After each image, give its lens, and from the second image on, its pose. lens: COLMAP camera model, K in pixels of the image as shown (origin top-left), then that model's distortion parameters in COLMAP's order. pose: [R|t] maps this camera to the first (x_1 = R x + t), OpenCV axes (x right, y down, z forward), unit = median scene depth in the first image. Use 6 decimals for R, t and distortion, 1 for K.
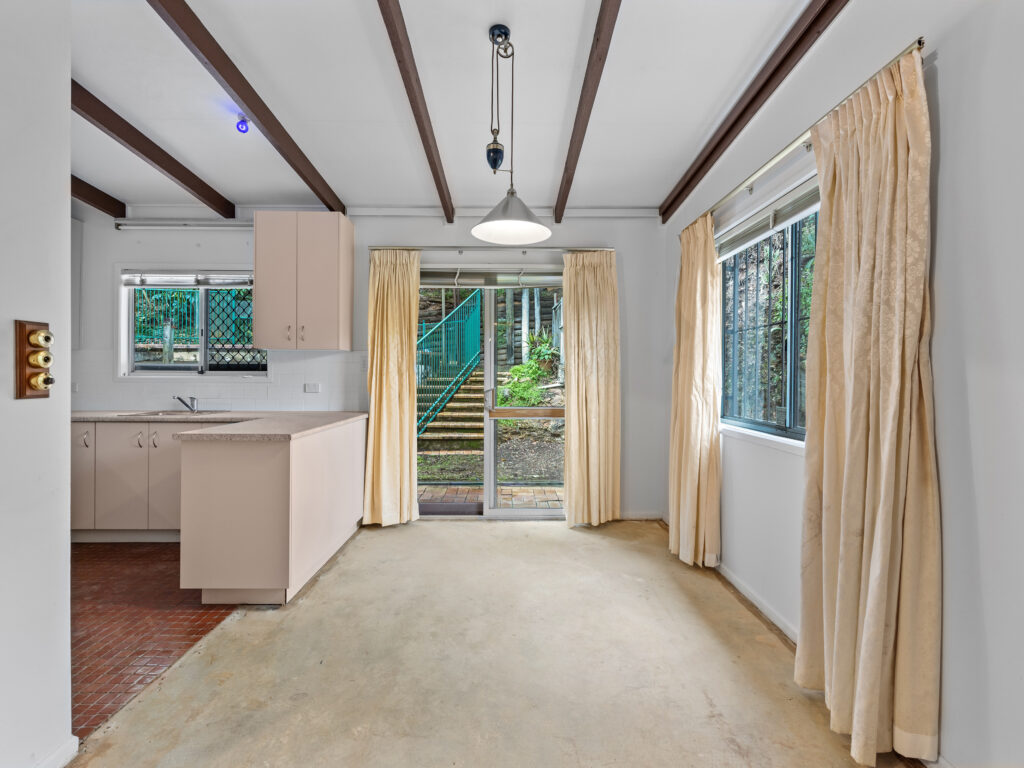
lens RADIAL K [[461.7, 0, 509.8], [0, 461.7, 377.5], [0, 0, 1]] dist [0.000336, 0.000709]
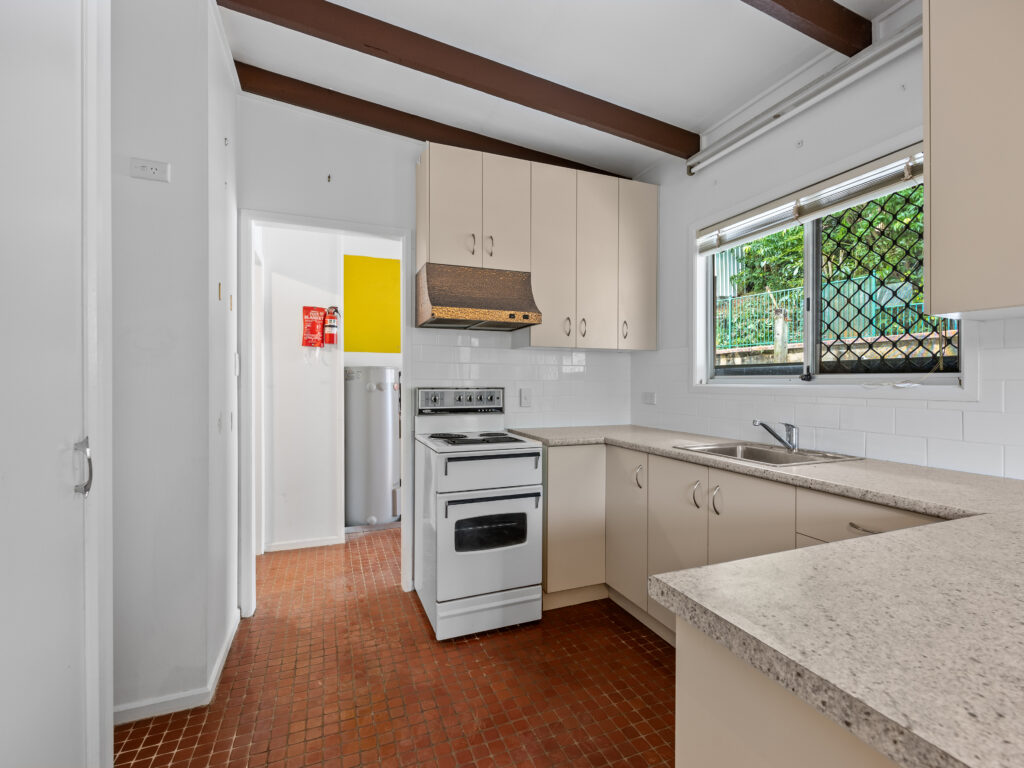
lens RADIAL K [[461.7, 0, 509.8], [0, 461.7, 377.5], [0, 0, 1]] dist [0.000336, 0.000709]
pose [[0.355674, -0.010780, -0.934548, -0.289680], [-0.006034, 0.999886, -0.013830, -0.001954], [0.934591, 0.010558, 0.355569, 0.487669]]
